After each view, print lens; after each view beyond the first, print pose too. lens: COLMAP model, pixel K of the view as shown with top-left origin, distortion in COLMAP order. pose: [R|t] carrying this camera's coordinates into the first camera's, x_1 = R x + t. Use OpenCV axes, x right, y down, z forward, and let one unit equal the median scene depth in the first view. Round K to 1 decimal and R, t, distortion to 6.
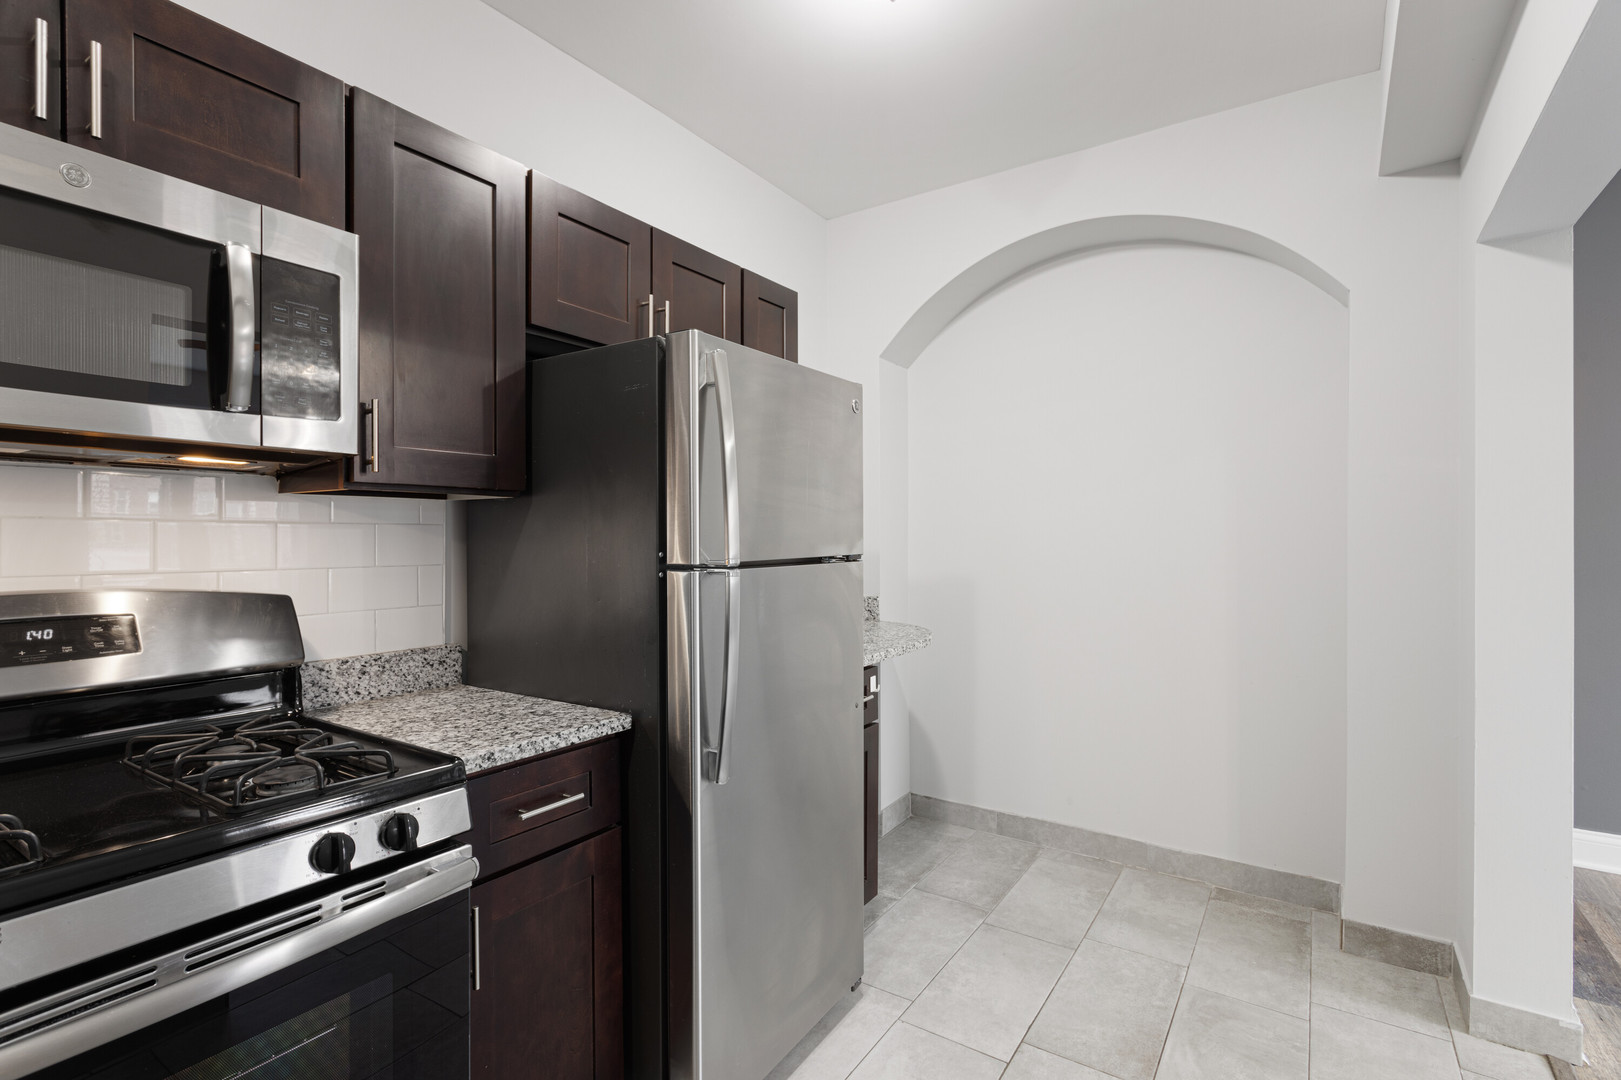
lens RADIAL K [[762.4, 0, 818.4], [0, 762.4, 545.5], [0, 0, 1]] dist [-0.003937, 0.000479]
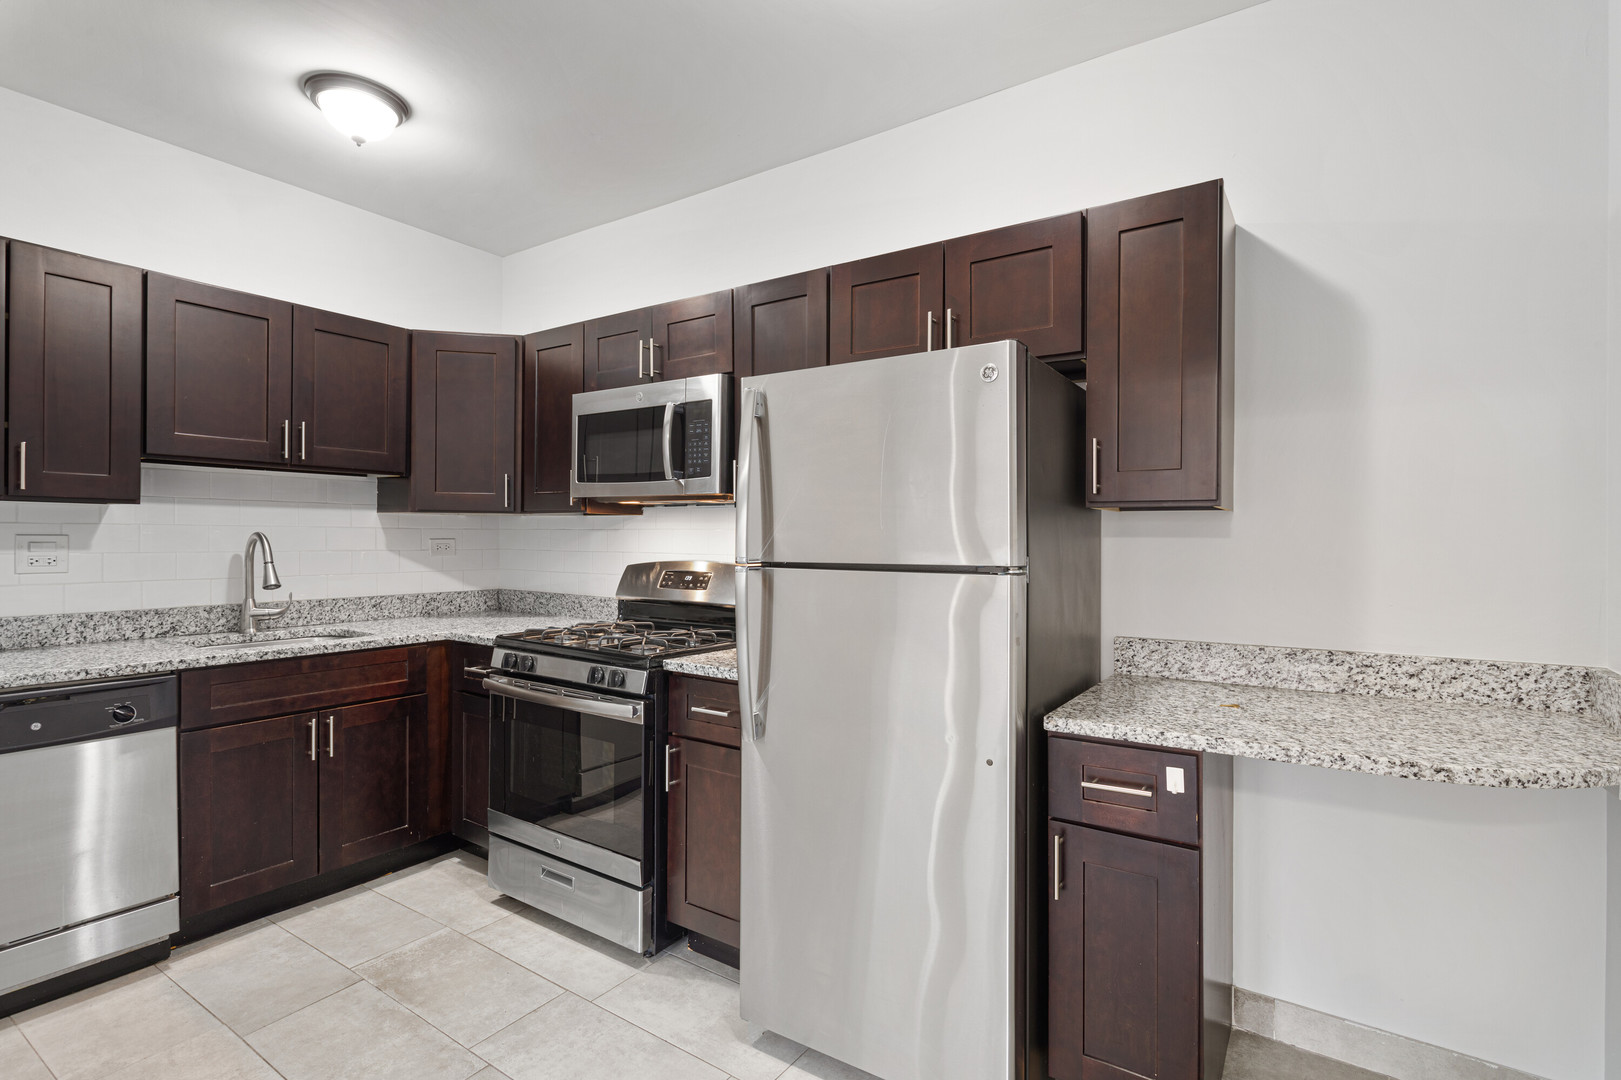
lens RADIAL K [[762.4, 0, 813.5], [0, 762.4, 544.2], [0, 0, 1]] dist [-0.003937, 0.000479]
pose [[-0.015113, 0.014155, -0.999786, 1.365163], [-0.014479, 0.999792, 0.014374, -0.030013], [0.999781, 0.014693, -0.014905, 1.394643]]
